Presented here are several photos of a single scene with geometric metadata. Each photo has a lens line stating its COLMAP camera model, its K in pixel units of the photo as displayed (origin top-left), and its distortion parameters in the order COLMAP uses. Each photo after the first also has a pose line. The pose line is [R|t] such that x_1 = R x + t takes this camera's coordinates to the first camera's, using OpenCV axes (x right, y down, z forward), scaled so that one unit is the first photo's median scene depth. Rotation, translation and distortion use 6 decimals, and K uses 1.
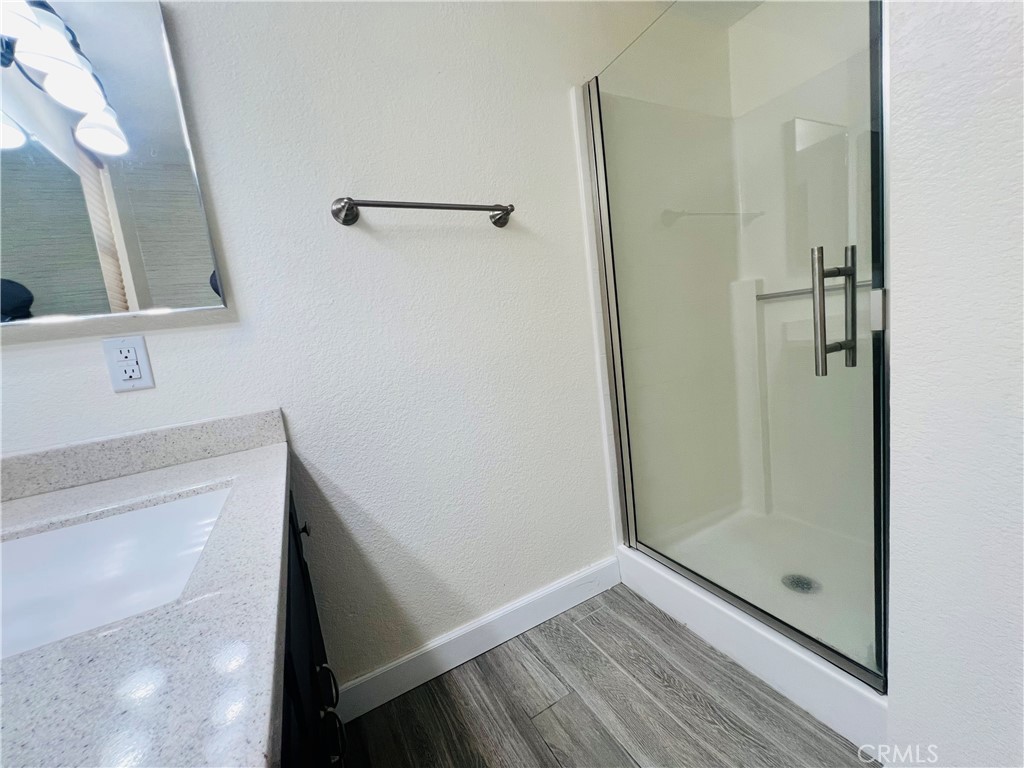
lens RADIAL K [[408.0, 0, 510.7], [0, 408.0, 383.4], [0, 0, 1]] dist [-0.001209, -0.000248]
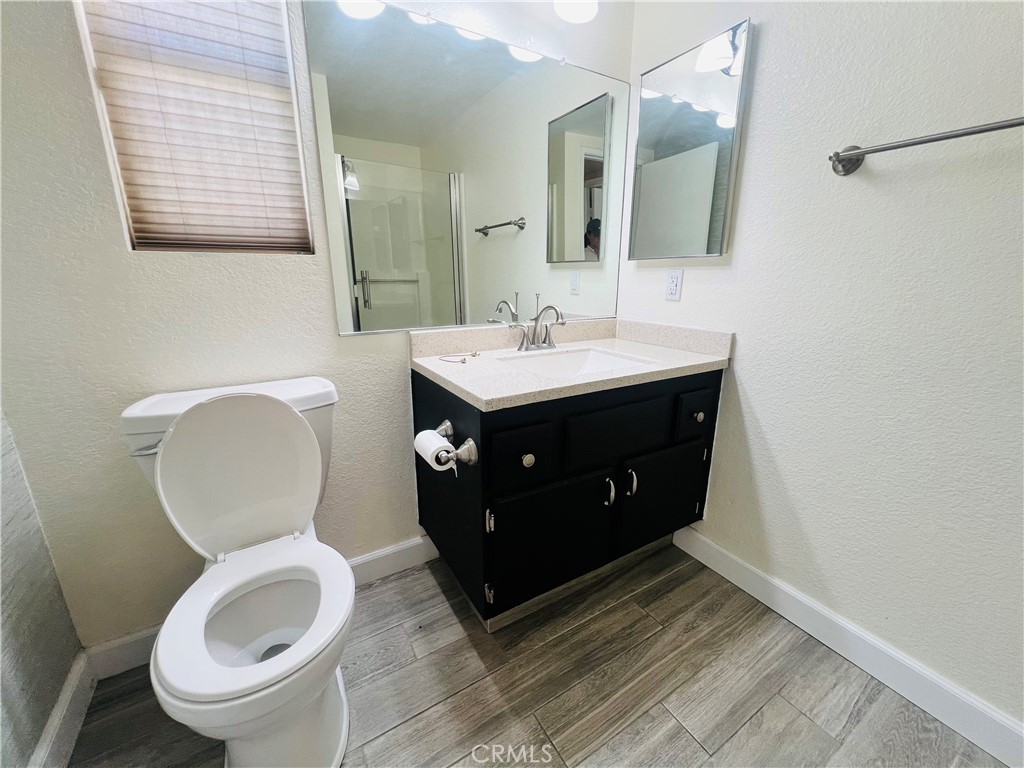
lens RADIAL K [[410.4, 0, 512.2], [0, 410.4, 381.9], [0, 0, 1]] dist [-0.003704, 0.000252]
pose [[0.042212, 0.373610, -0.926625, 0.666500], [-0.141711, 0.920314, 0.364610, -0.169071], [0.989008, 0.115923, 0.091793, 0.155096]]
